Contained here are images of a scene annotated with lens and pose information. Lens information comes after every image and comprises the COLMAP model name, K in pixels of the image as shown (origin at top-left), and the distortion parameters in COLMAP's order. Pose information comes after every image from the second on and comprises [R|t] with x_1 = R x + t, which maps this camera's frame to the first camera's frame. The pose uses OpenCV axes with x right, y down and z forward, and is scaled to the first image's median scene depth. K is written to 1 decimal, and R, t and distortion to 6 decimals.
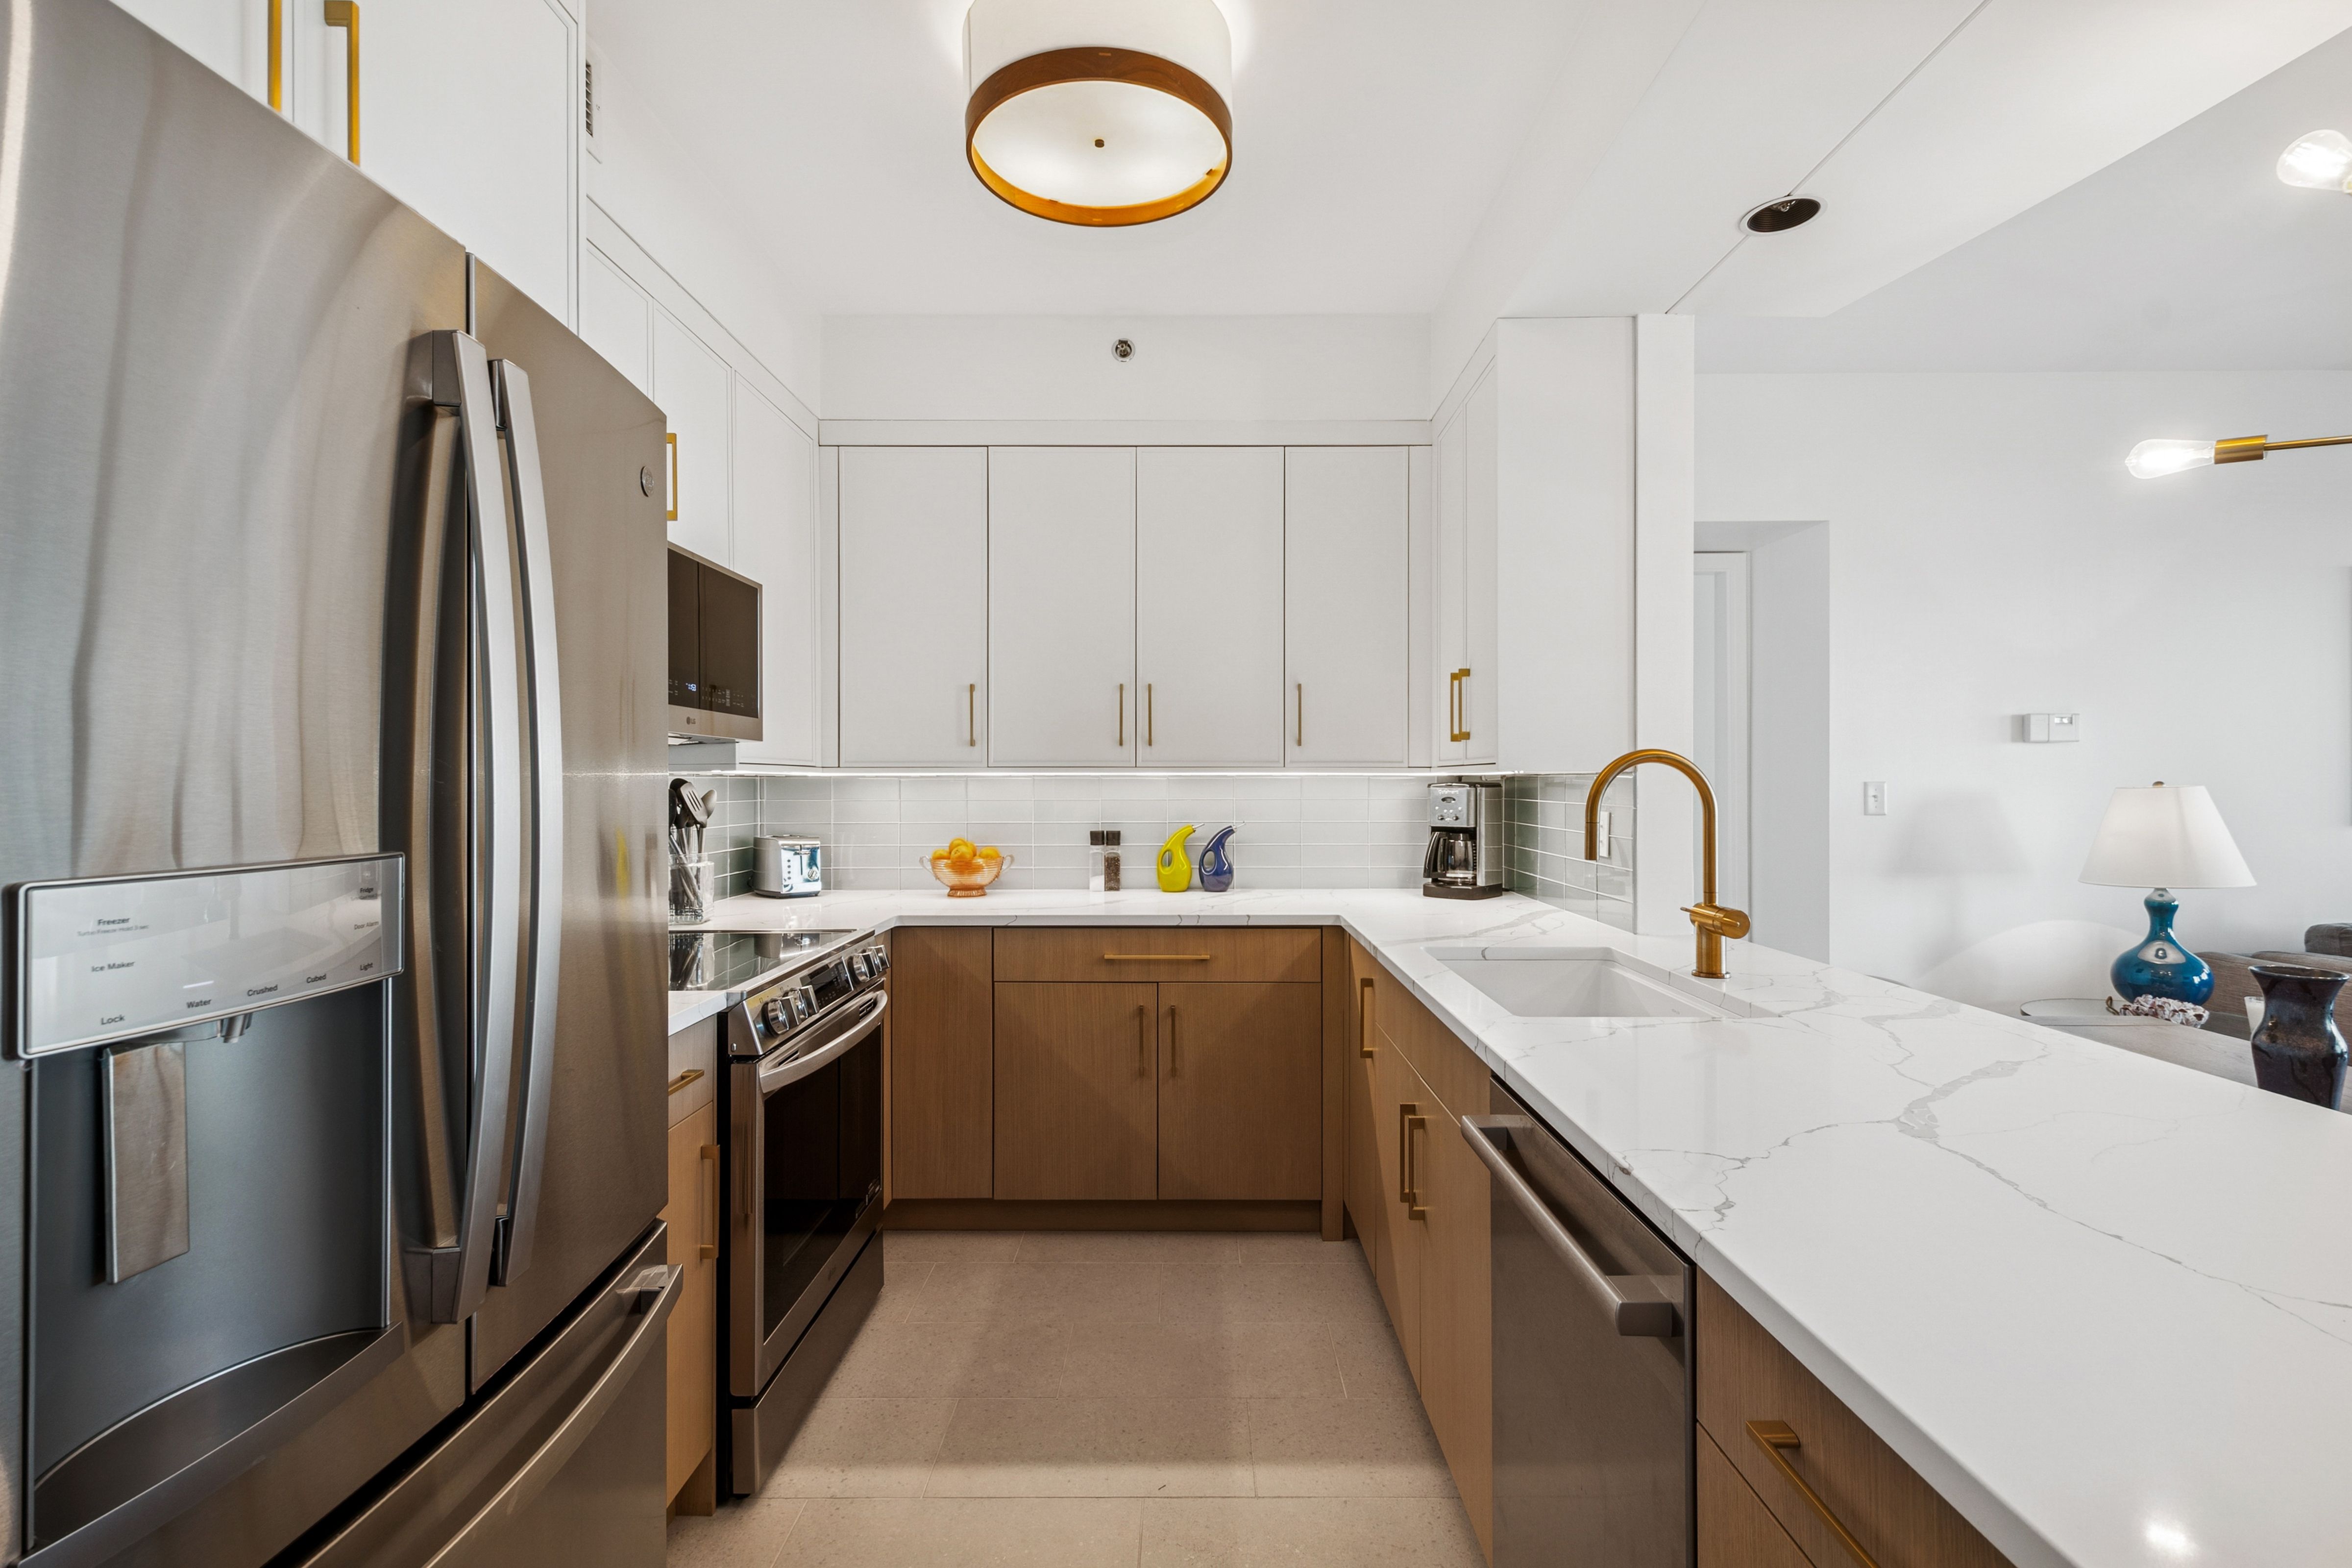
lens RADIAL K [[1044.7, 0, 1176.0], [0, 1044.7, 784.0], [0, 0, 1]] dist [0.013879, -0.000158]
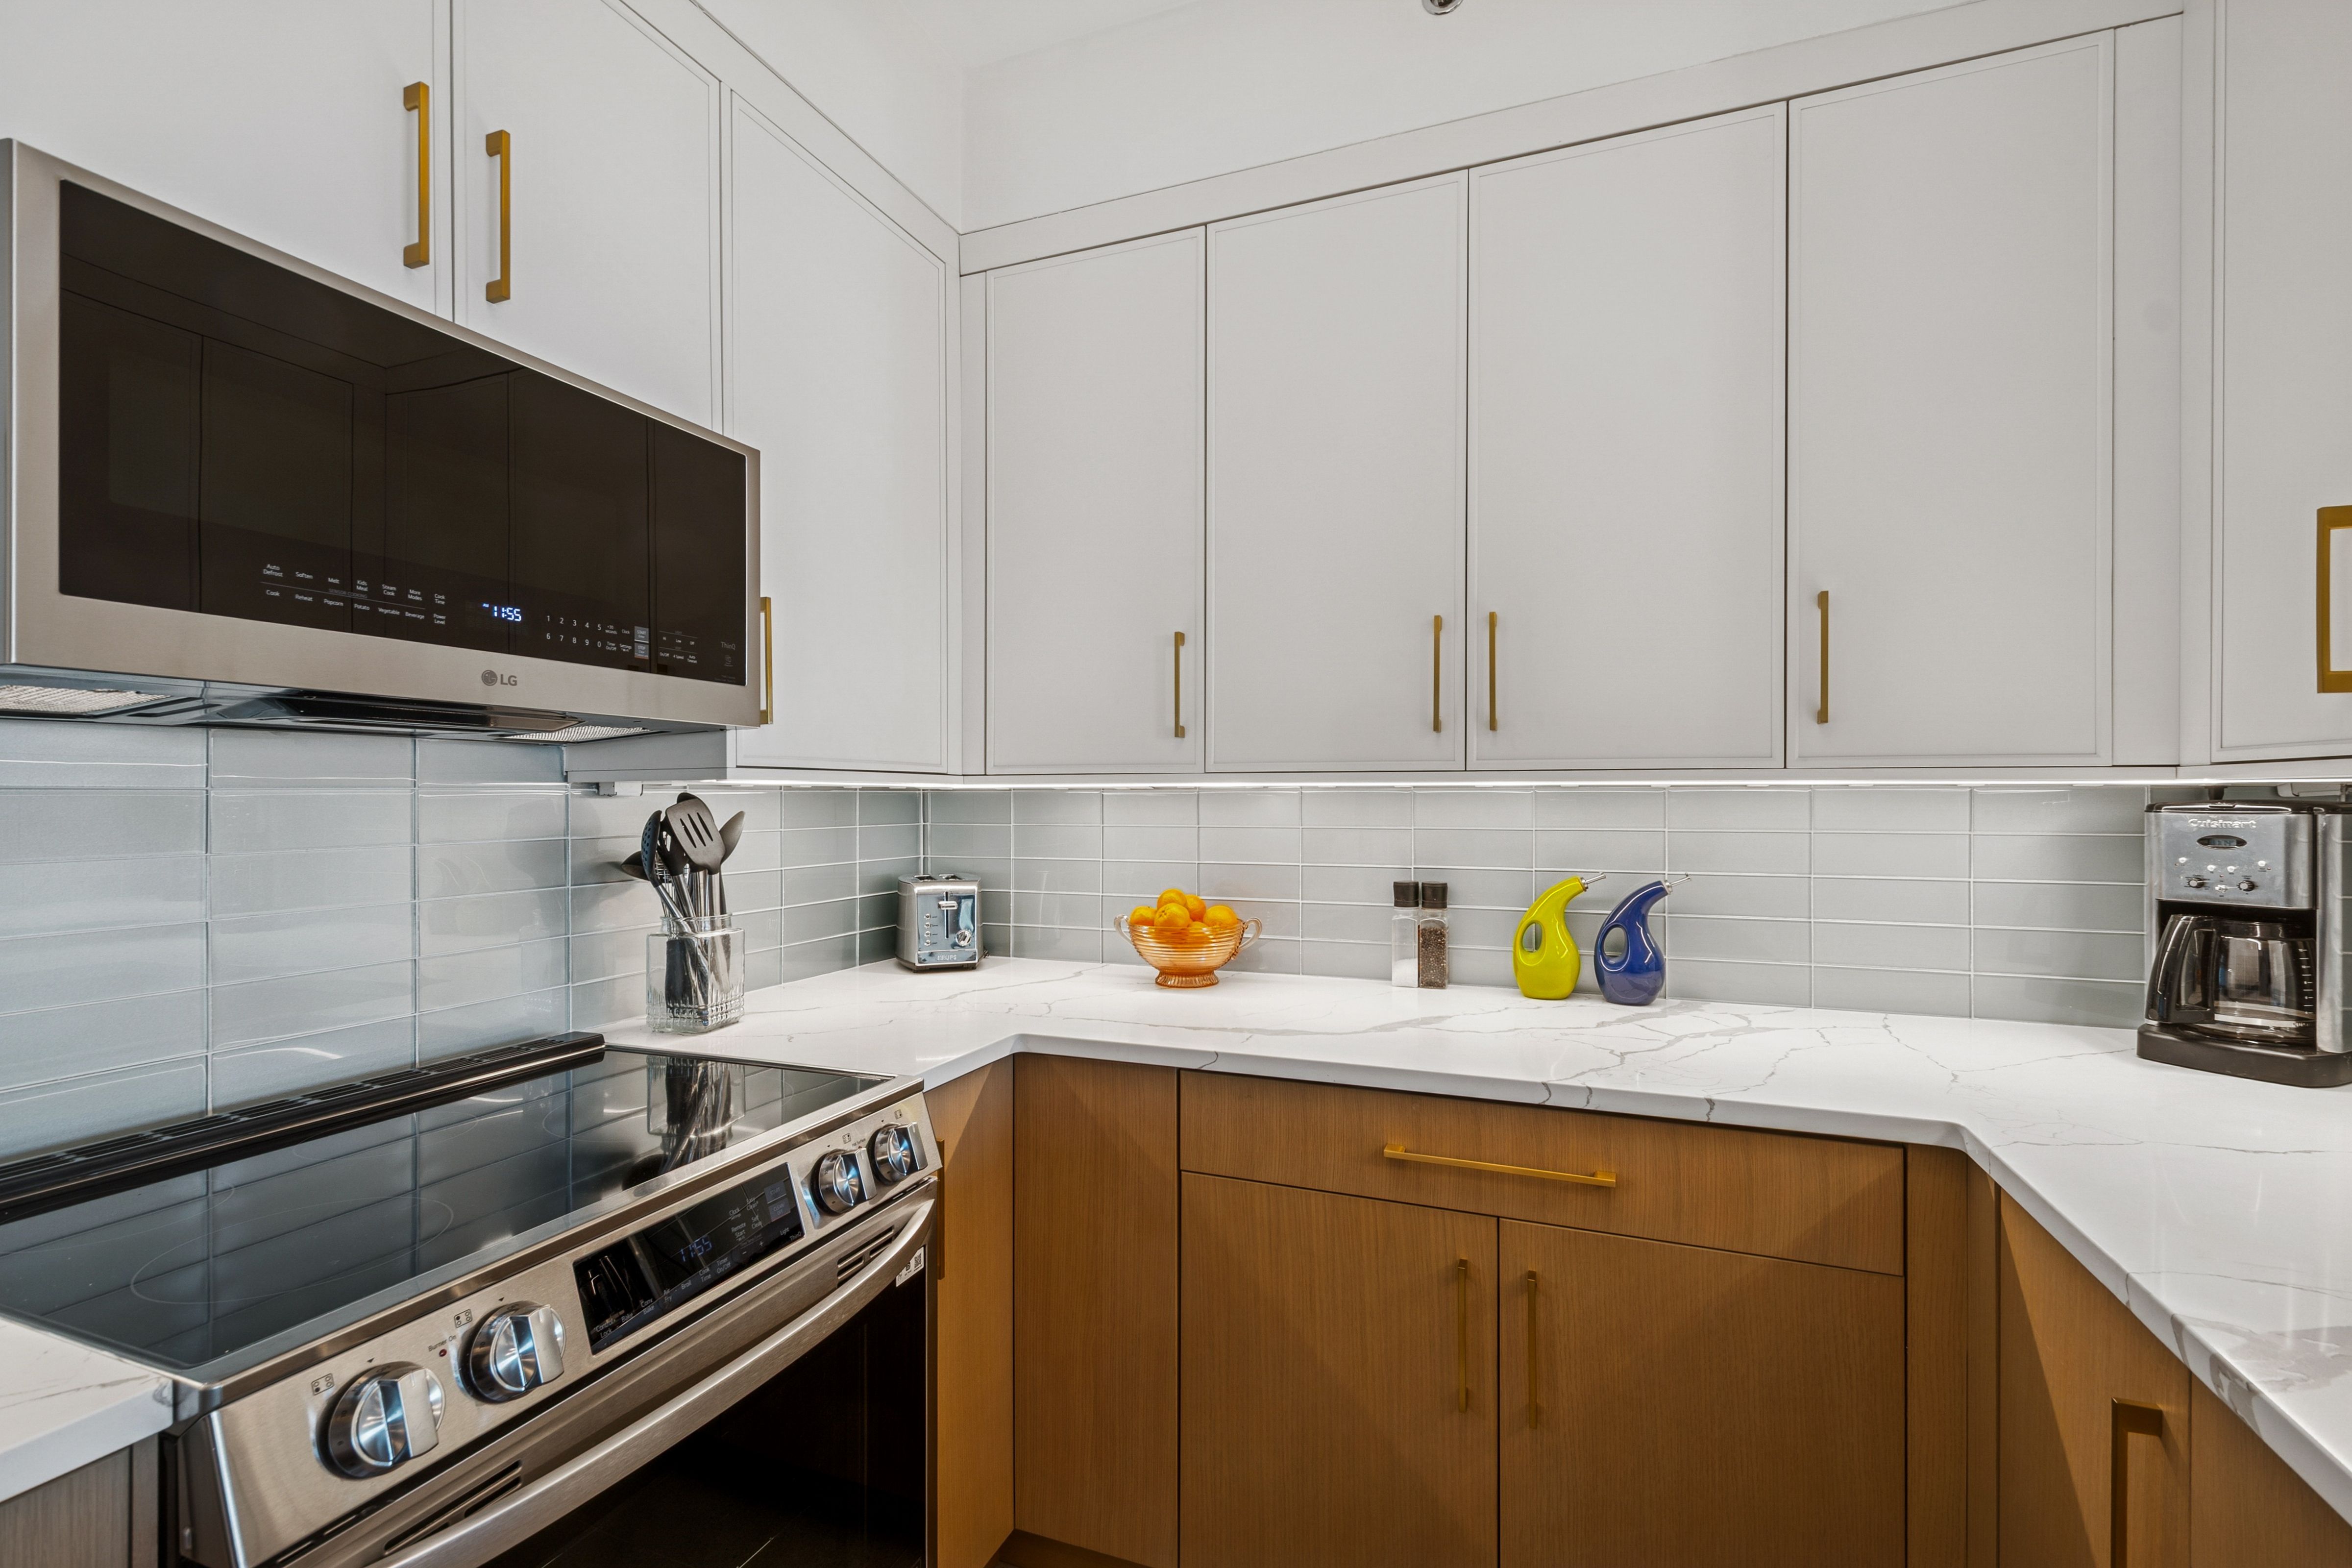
lens RADIAL K [[1048.5, 0, 1178.3], [0, 1048.5, 795.2], [0, 0, 1]] dist [0.009665, -0.001368]
pose [[0.934232, 0.000847, -0.356664, 0.015523], [-0.001496, 0.999998, -0.001544, -0.002751], [0.356662, 0.001976, 0.934232, 0.445612]]
